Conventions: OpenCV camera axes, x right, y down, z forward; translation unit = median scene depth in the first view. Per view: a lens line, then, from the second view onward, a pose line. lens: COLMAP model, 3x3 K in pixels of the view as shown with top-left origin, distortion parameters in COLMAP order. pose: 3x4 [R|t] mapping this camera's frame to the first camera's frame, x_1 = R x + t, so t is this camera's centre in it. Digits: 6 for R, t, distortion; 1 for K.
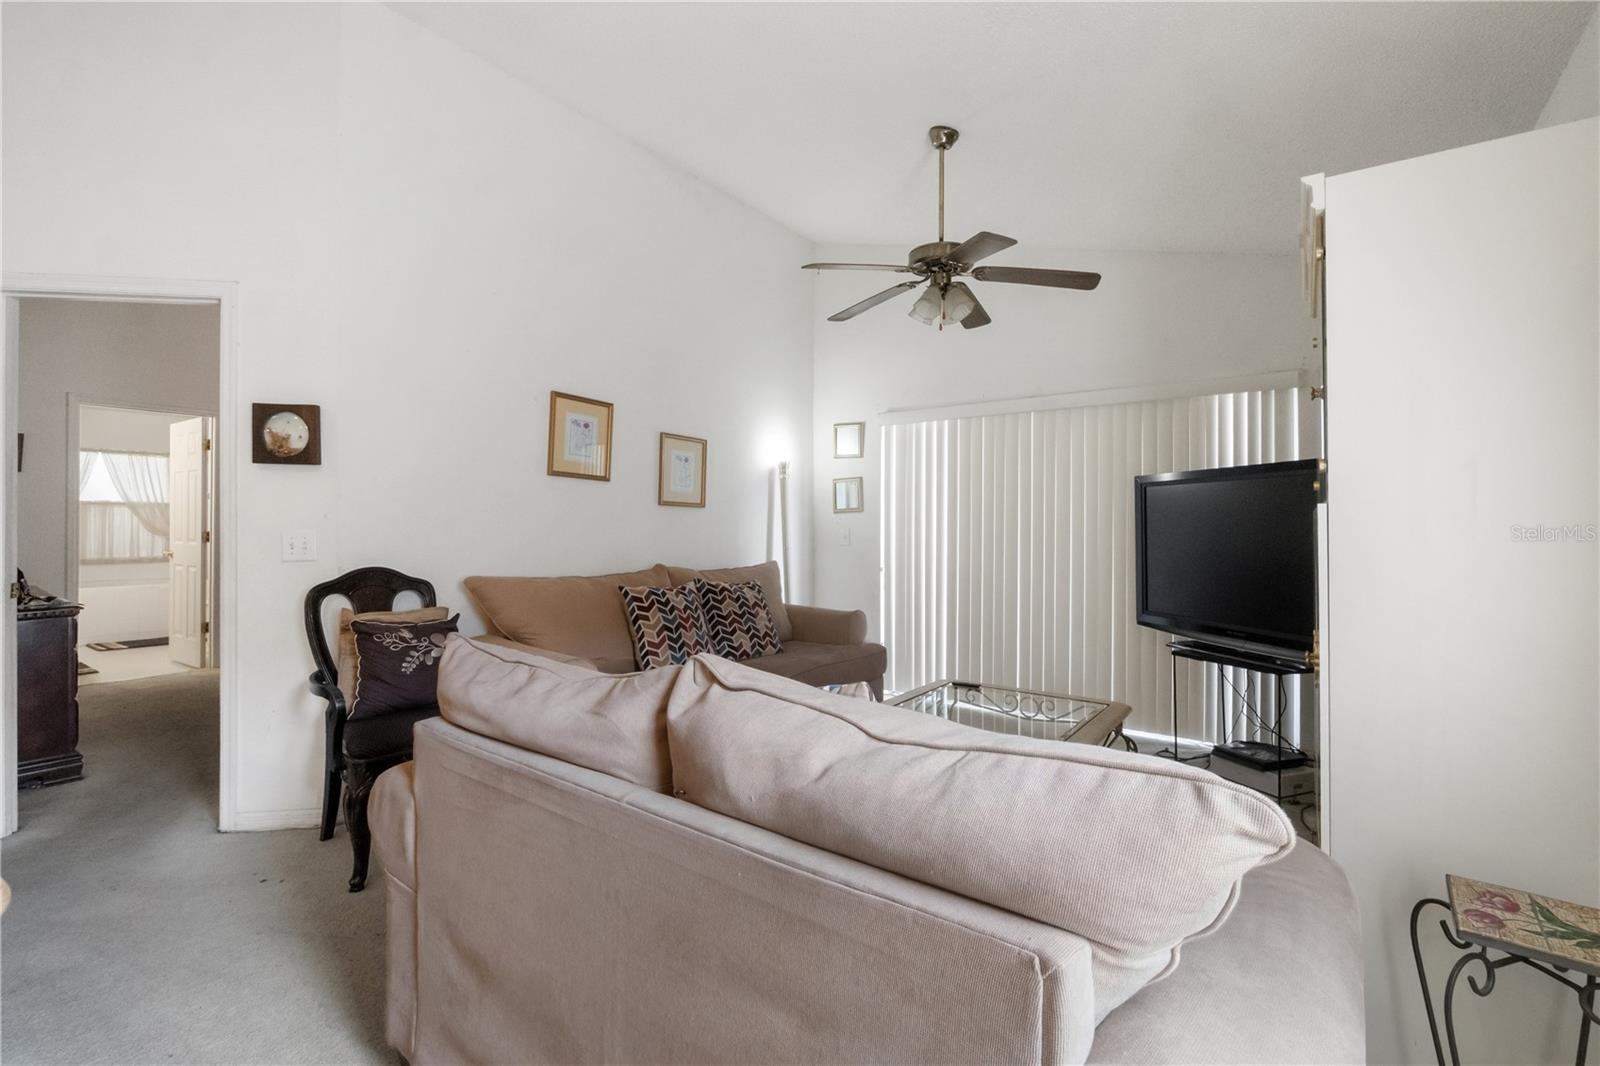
lens RADIAL K [[701.4, 0, 794.3], [0, 701.4, 521.2], [0, 0, 1]] dist [-0.006416, 0.001426]
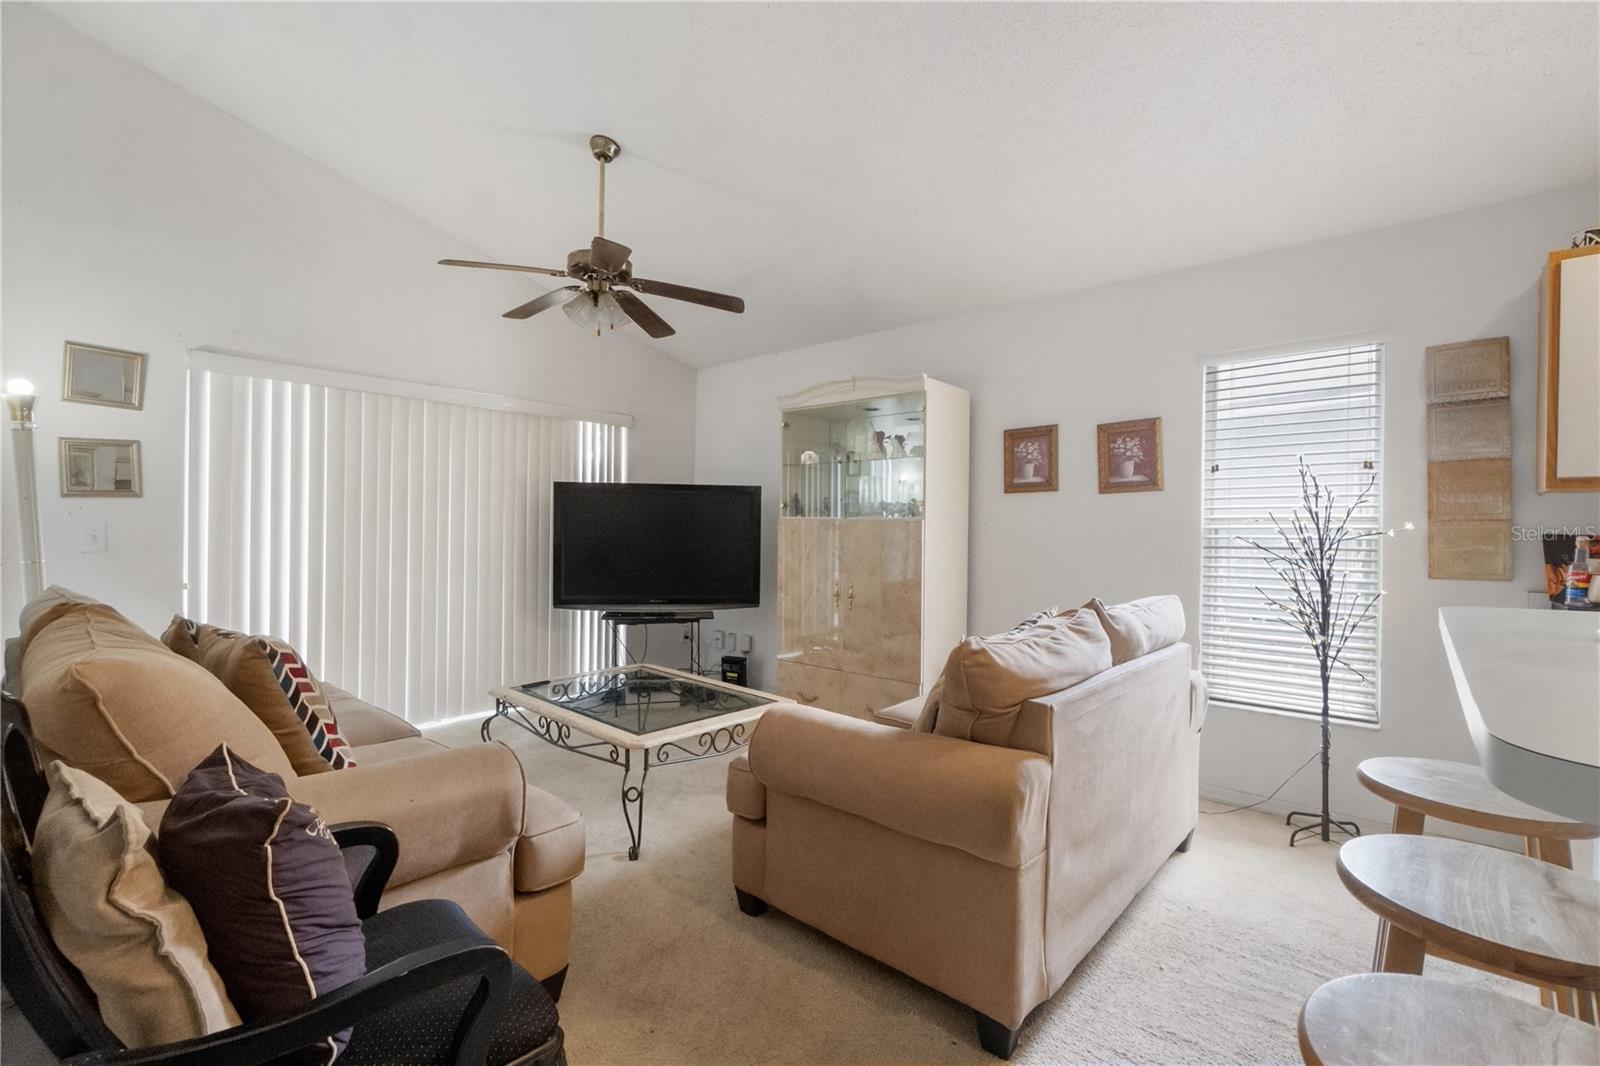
lens RADIAL K [[701.4, 0, 785.7], [0, 701.4, 530.9], [0, 0, 1]] dist [-0.006416, 0.001426]
pose [[0.107346, -0.001961, 0.994220, -0.722915], [-0.022453, 0.999738, 0.004396, 0.002818], [-0.993968, -0.022795, 0.107274, 0.569278]]
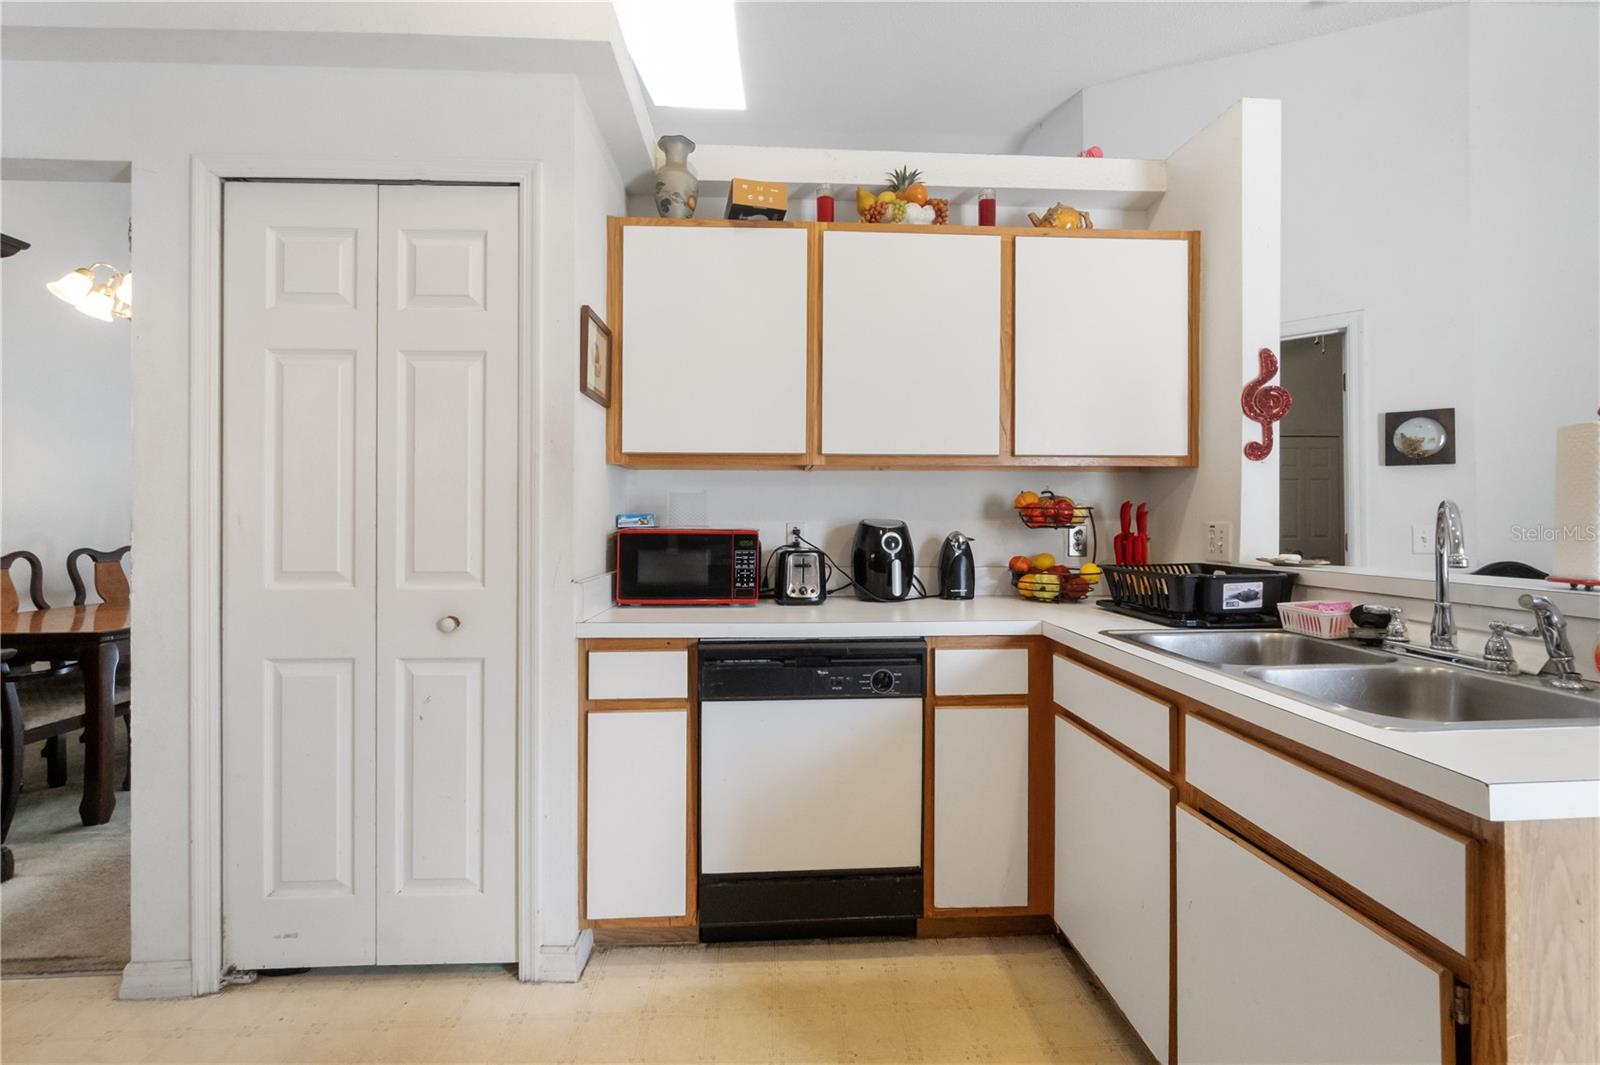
lens RADIAL K [[701.4, 0, 804.6], [0, 701.4, 518.6], [0, 0, 1]] dist [-0.006416, 0.001426]
pose [[0.640476, -0.008020, -0.767937, -0.407597], [0.007015, 0.999965, -0.004593, 0.000910], [0.767946, -0.002445, 0.640509, -0.358013]]
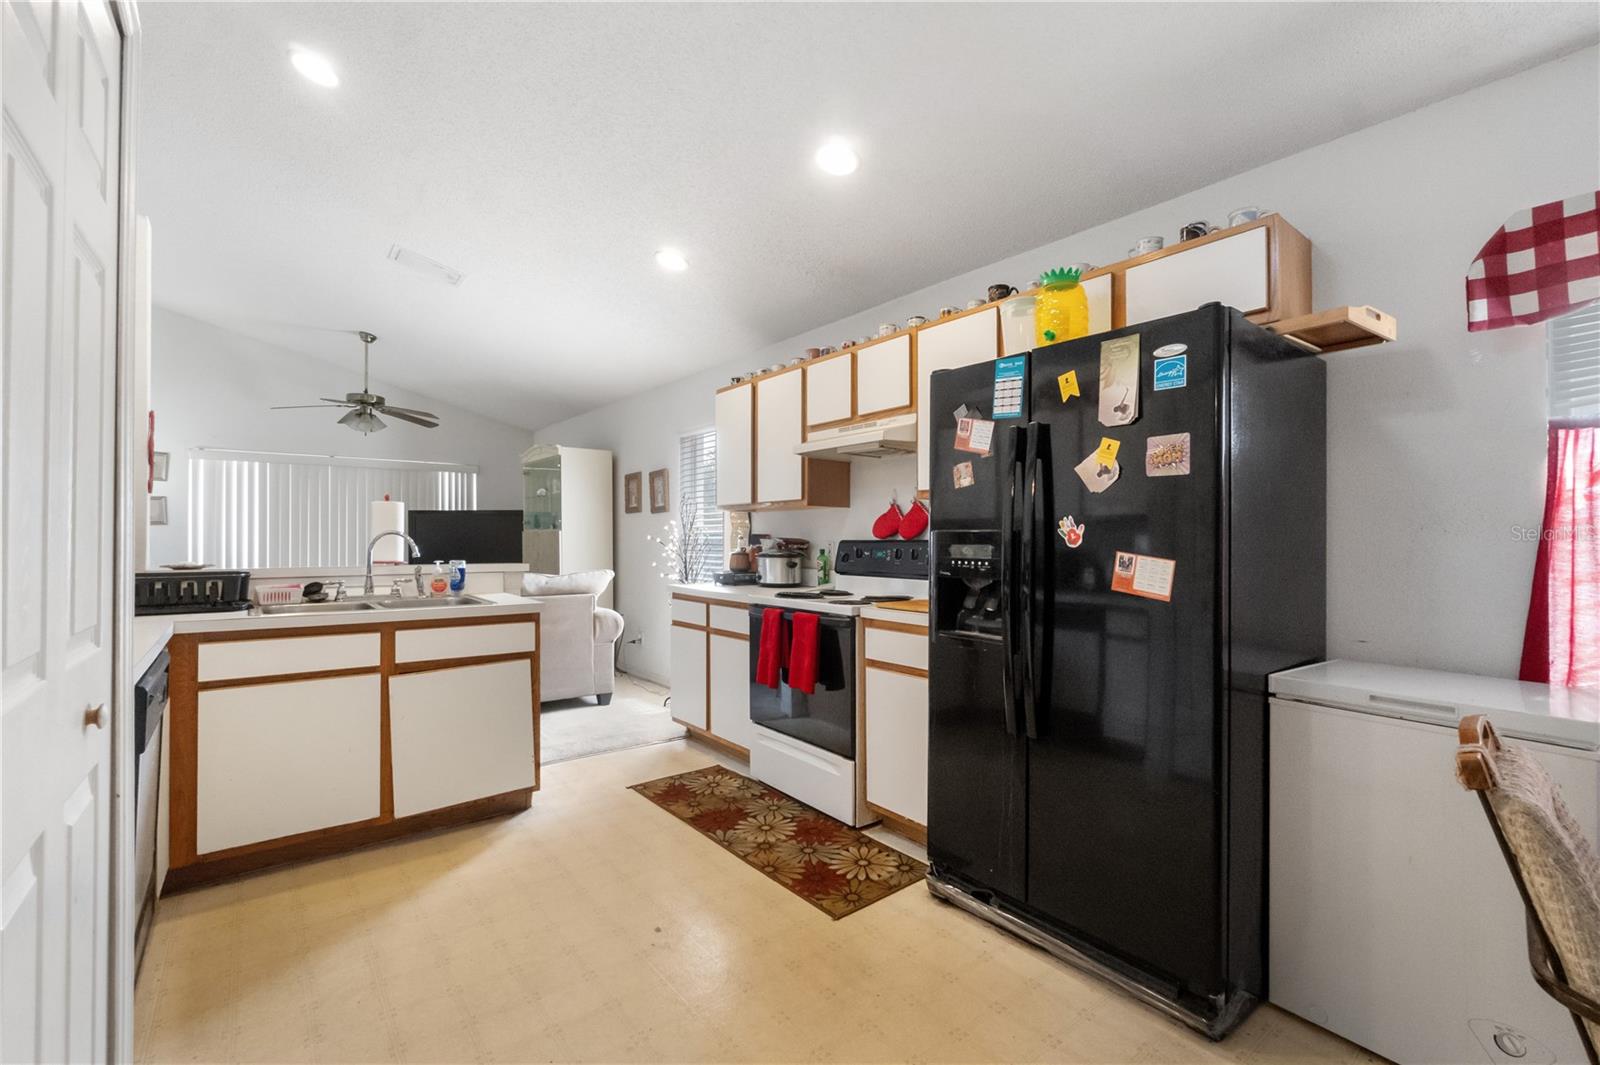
lens RADIAL K [[701.4, 0, 791.9], [0, 701.4, 533.6], [0, 0, 1]] dist [-0.006416, 0.001426]
pose [[0.272287, 0.006066, 0.962197, -1.231532], [-0.008571, 0.999956, -0.003878, -0.006350], [-0.962178, -0.007191, 0.272327, -0.614246]]
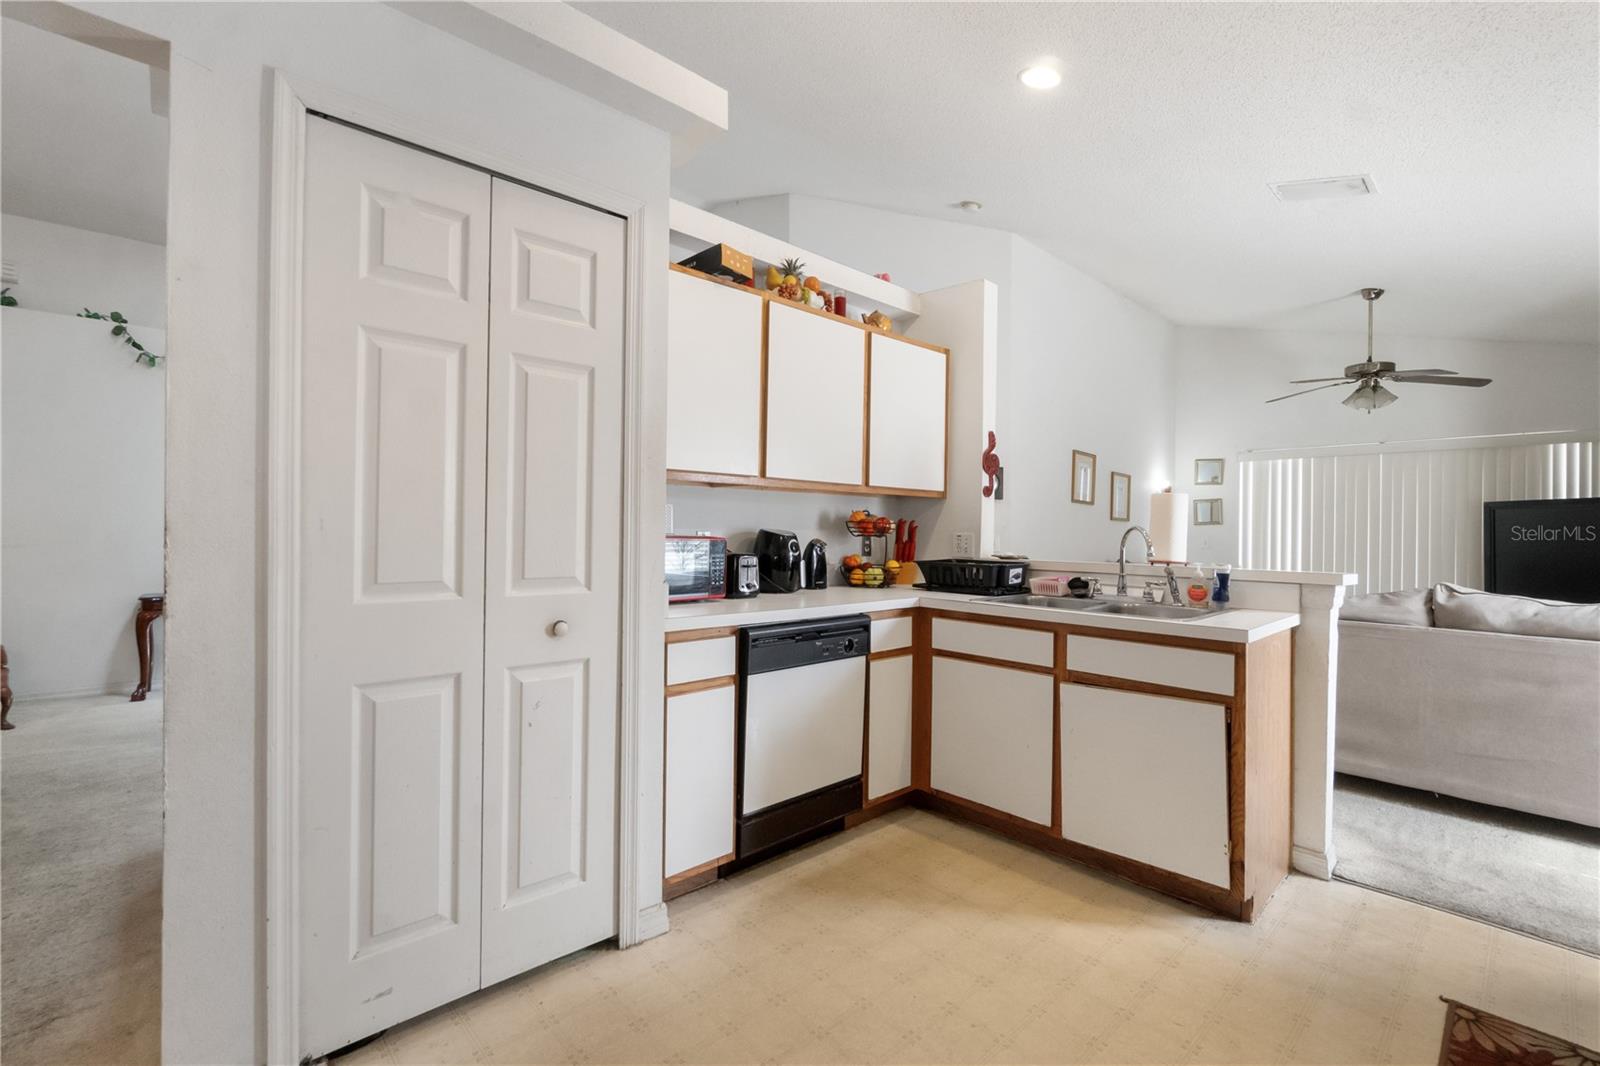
lens RADIAL K [[701.4, 0, 796.1], [0, 701.4, 525.8], [0, 0, 1]] dist [-0.006416, 0.001426]
pose [[0.983015, 0.010281, -0.183236, -0.721049], [-0.010416, 0.999946, 0.000229, -0.005468], [0.183229, 0.001683, 0.983069, -0.742138]]
